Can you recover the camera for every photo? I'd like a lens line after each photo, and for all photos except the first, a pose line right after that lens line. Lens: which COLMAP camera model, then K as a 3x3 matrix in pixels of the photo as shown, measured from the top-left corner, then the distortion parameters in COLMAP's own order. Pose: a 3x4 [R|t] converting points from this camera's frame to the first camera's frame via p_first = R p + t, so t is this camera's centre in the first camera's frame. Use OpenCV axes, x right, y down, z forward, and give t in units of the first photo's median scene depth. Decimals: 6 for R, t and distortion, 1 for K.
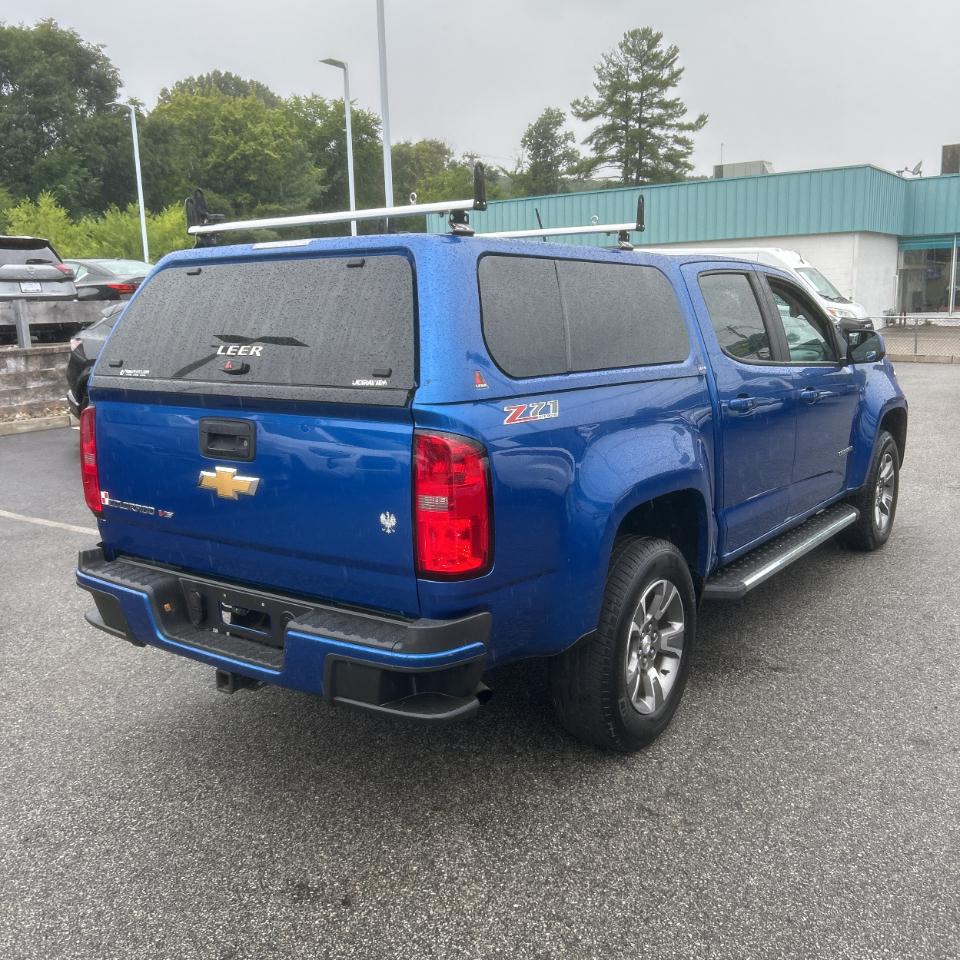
lens RADIAL K [[993.4, 0, 470.8], [0, 993.4, 479.6], [0, 0, 1]] dist [0.023193, -0.004964]
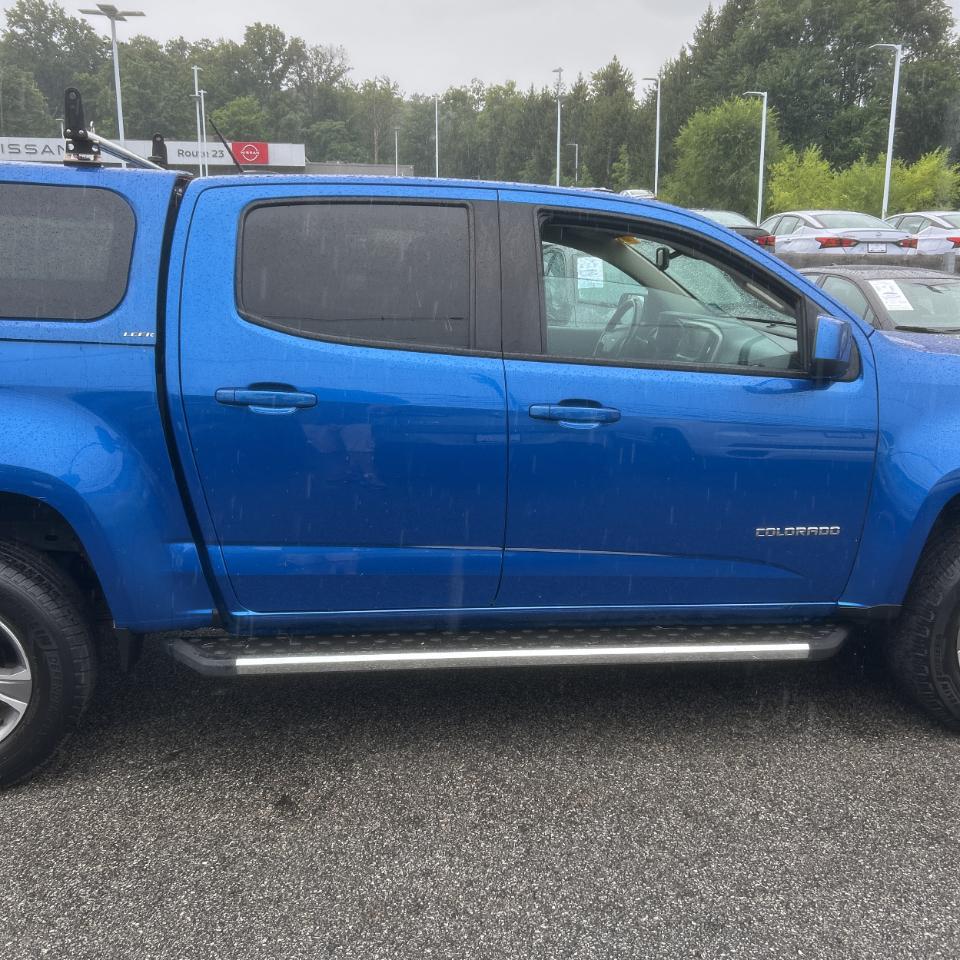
lens RADIAL K [[976.0, 0, 480.0], [0, 976.0, 480.0], [0, 0, 1]] dist [0.019221, -0.003881]
pose [[0.680727, 0.193473, -0.706526, 0.081241], [-0.161272, 0.980409, 0.113090, -0.011608], [0.714564, 0.036959, 0.698593, 0.062768]]
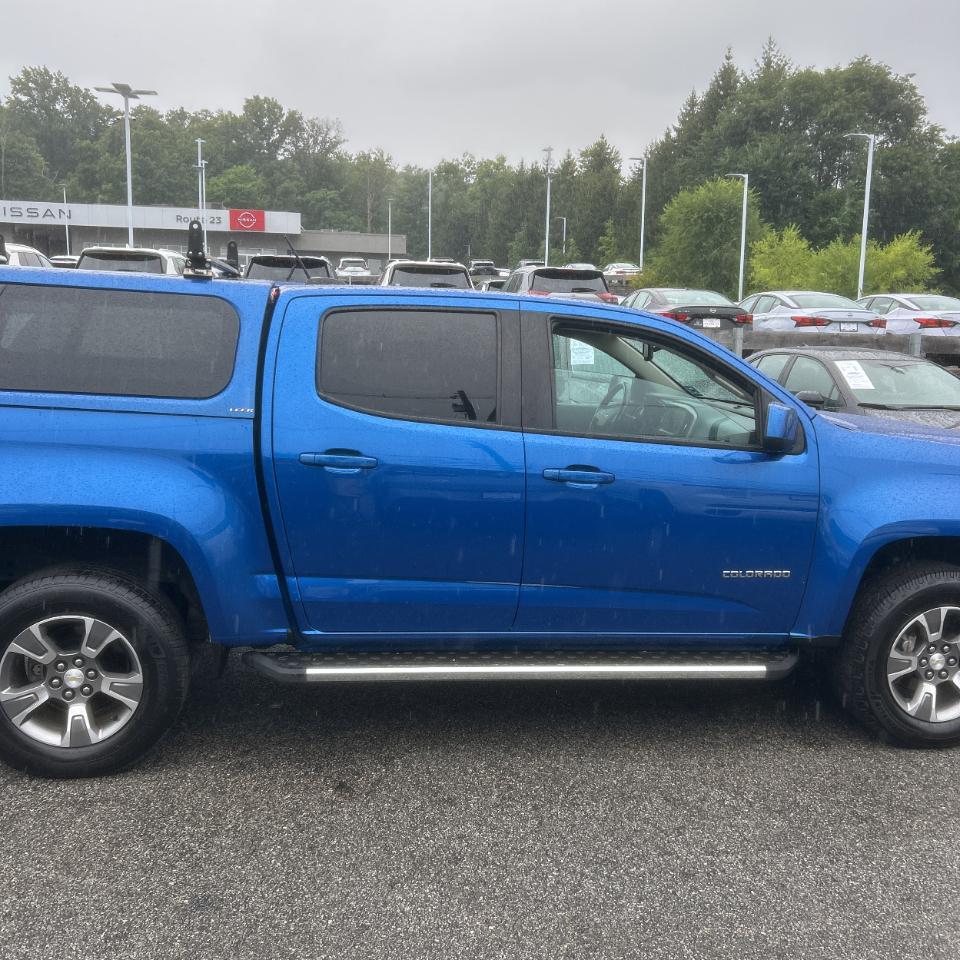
lens RADIAL K [[979.8, 0, 475.1], [0, 979.8, 480.1], [0, 0, 1]] dist [0.022729, 0.005674]
pose [[0.686113, 0.158011, -0.710128, 0.091523], [-0.176813, 0.983078, 0.047912, -0.011733], [0.705681, 0.092686, 0.702441, 0.048272]]
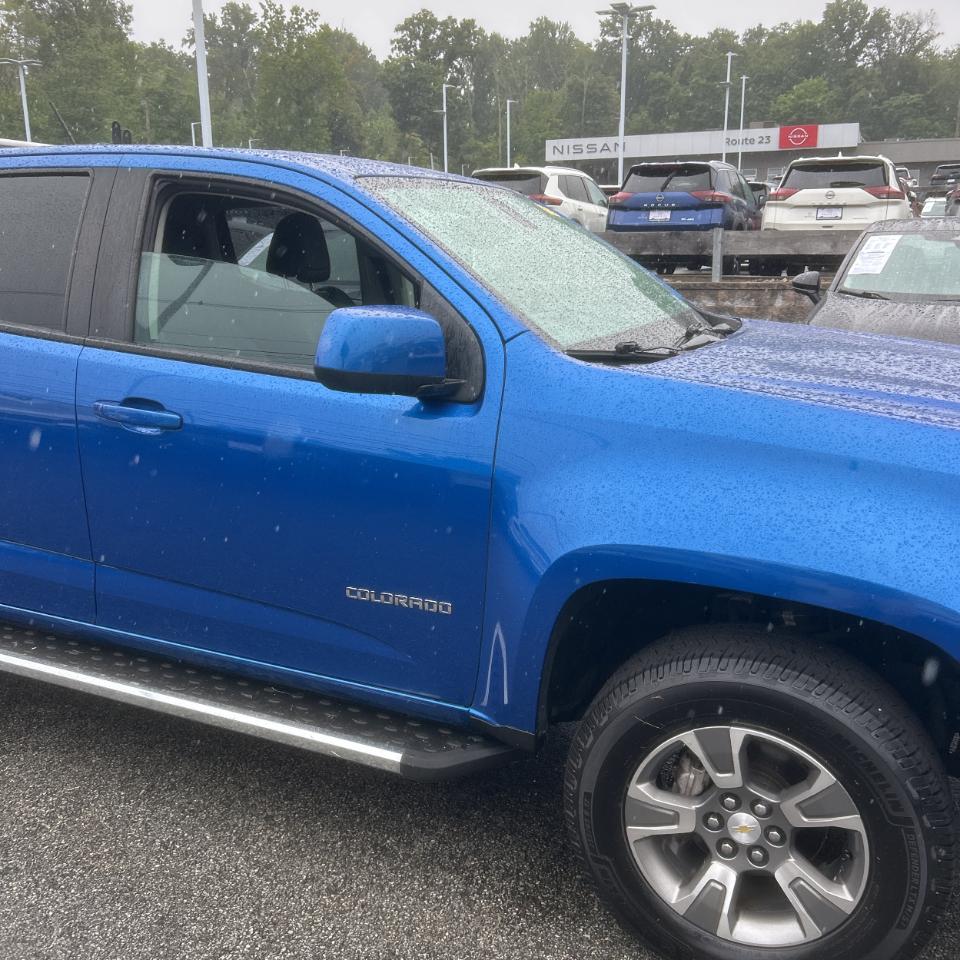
lens RADIAL K [[976.0, 0, 480.0], [0, 976.0, 480.0], [0, 0, 1]] dist [0.019221, -0.003881]
pose [[0.184955, 0.254262, -0.949285, 0.095919], [-0.183894, 0.957843, 0.220725, -0.021943], [0.965388, 0.133743, 0.223915, 0.120045]]
